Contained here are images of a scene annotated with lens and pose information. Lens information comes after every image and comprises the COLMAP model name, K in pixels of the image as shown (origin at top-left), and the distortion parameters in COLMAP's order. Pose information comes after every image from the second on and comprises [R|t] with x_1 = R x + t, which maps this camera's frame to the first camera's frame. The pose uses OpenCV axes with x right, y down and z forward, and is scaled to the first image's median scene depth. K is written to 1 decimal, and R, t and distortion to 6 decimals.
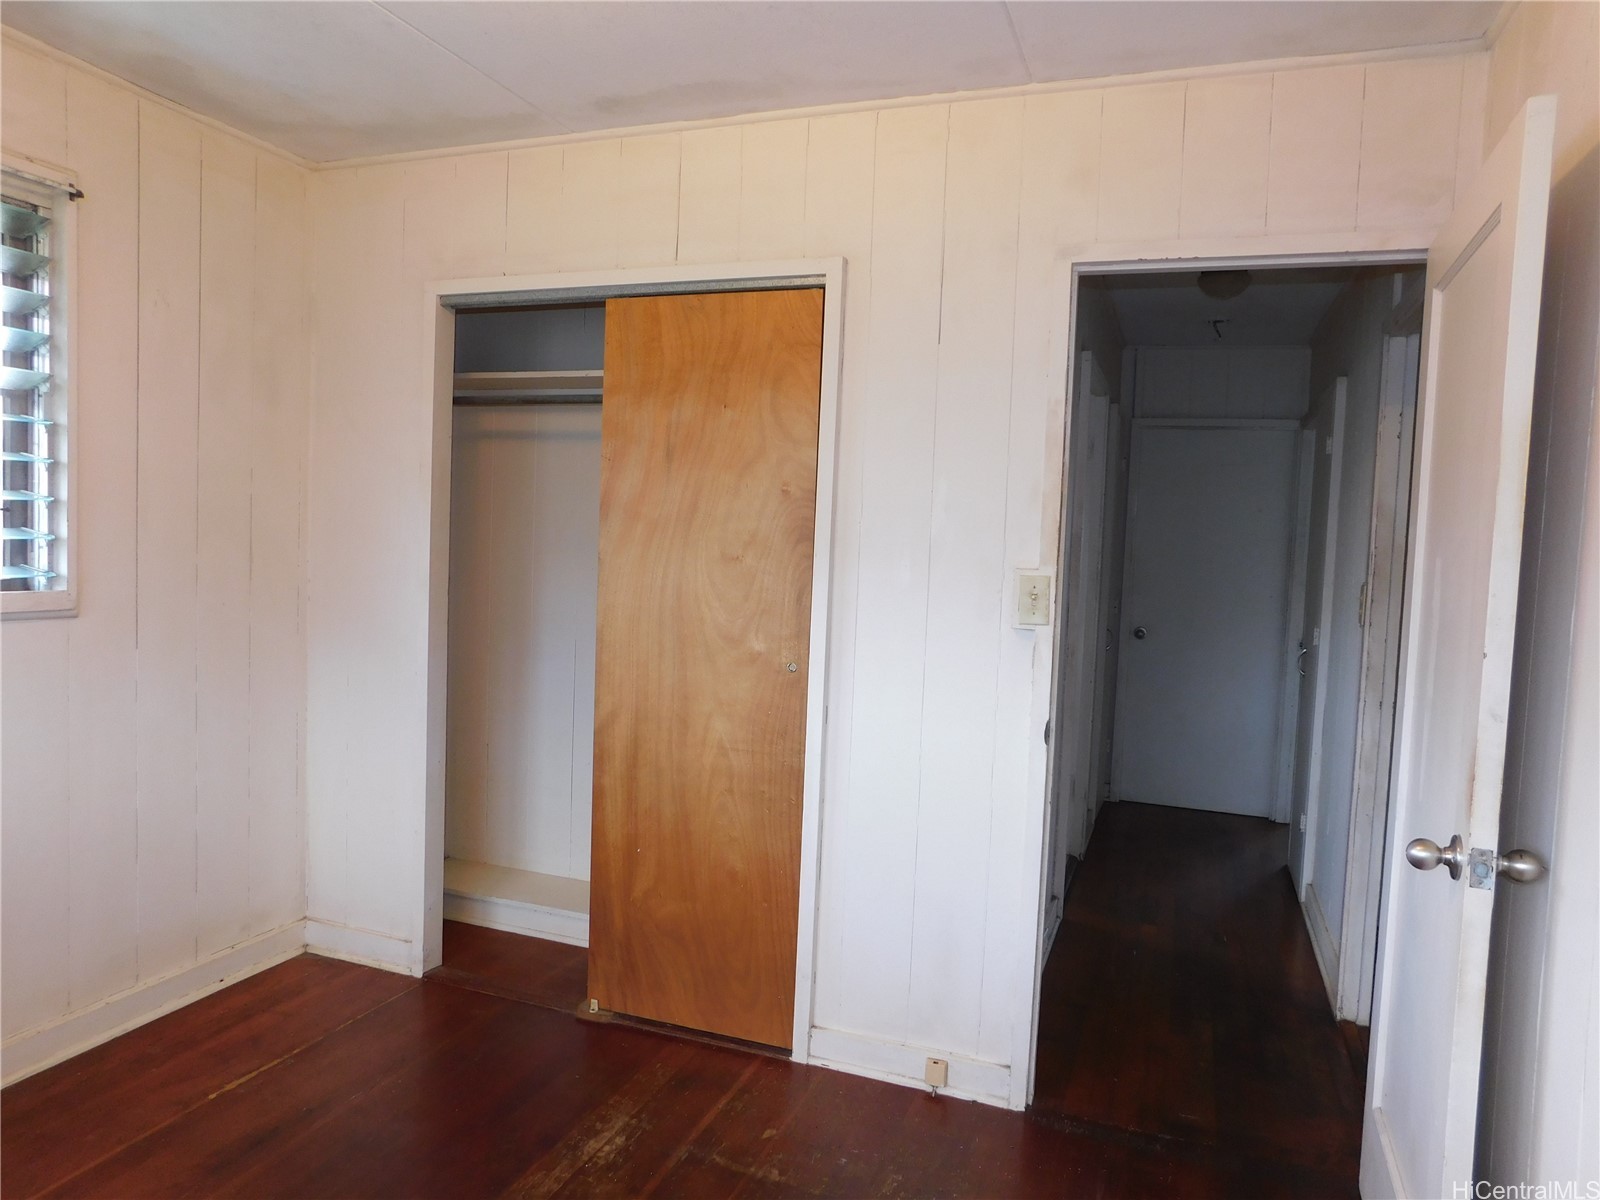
lens RADIAL K [[1055.0, 0, 797.0], [0, 1055.0, 594.5], [0, 0, 1]] dist [-0.029499, 0.007018]
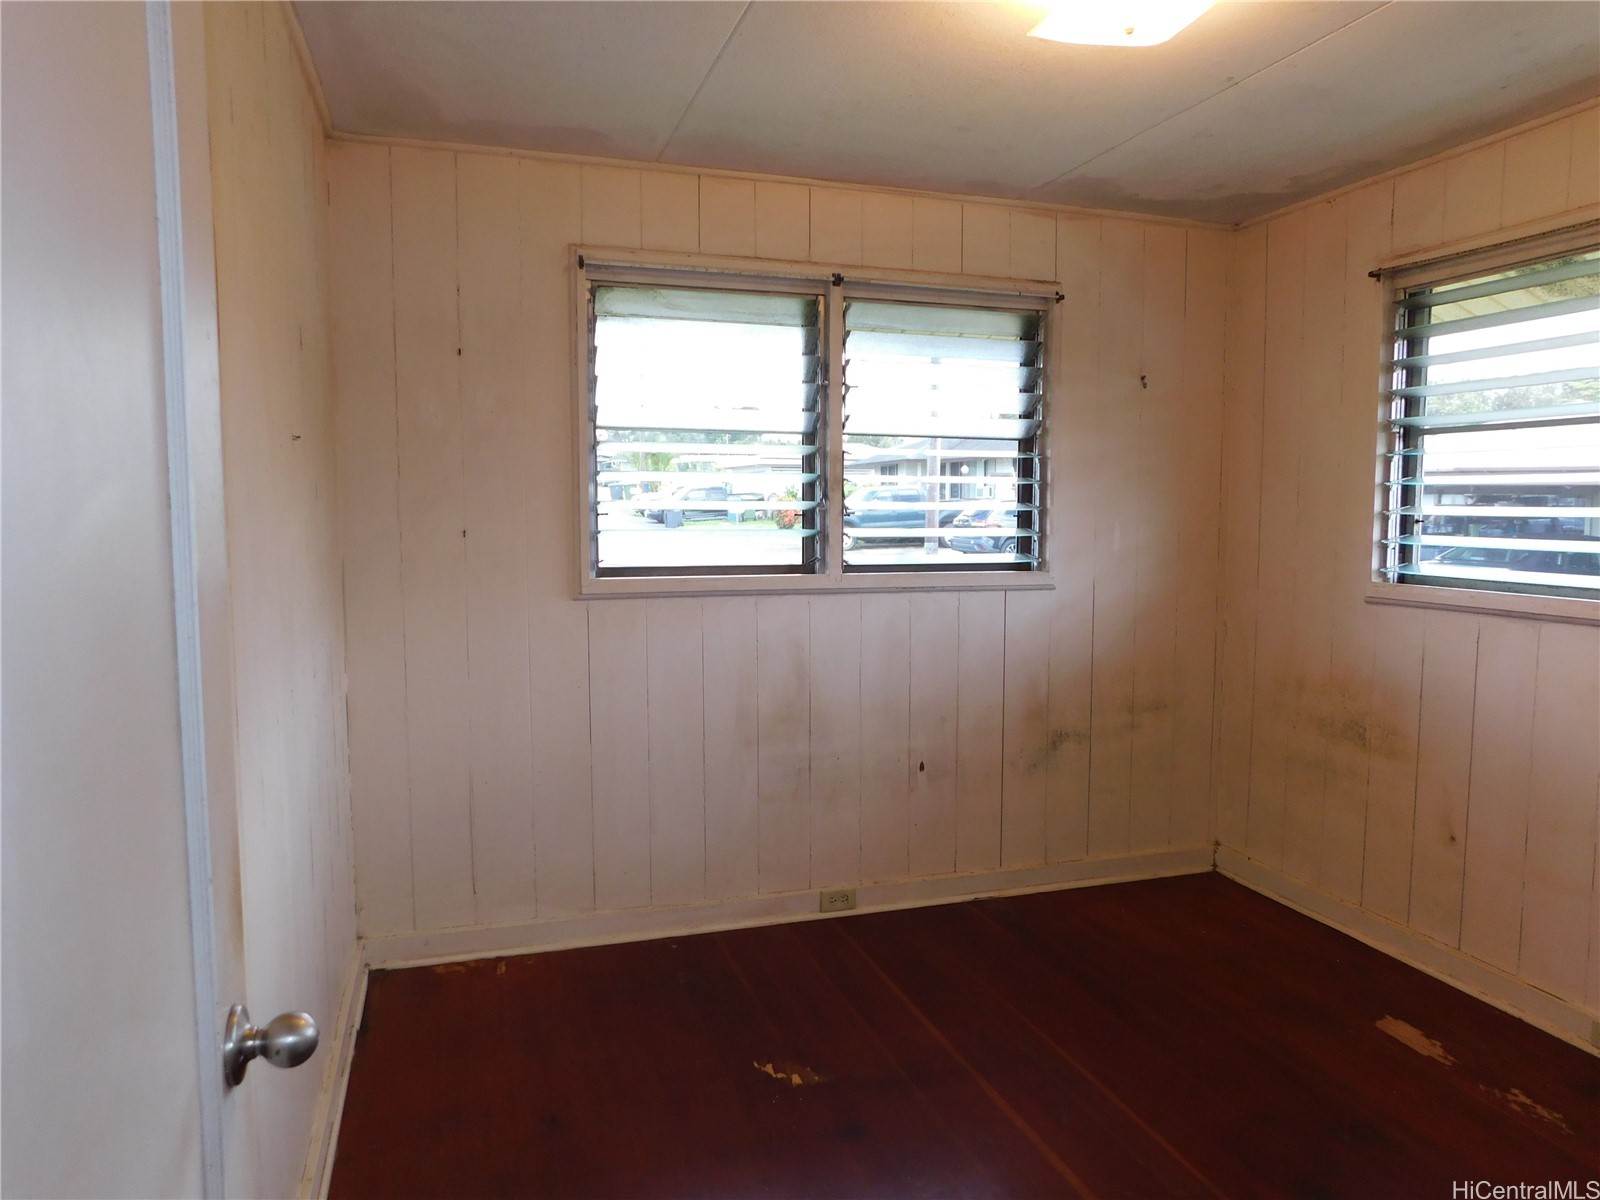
lens RADIAL K [[1055.0, 0, 800.5], [0, 1055.0, 599.7], [0, 0, 1]] dist [-0.029499, 0.007018]
pose [[0.662686, 0.045967, -0.747485, 0.094739], [-0.017873, 0.998801, 0.045576, -0.007187], [0.748684, -0.016843, 0.662713, -0.131439]]
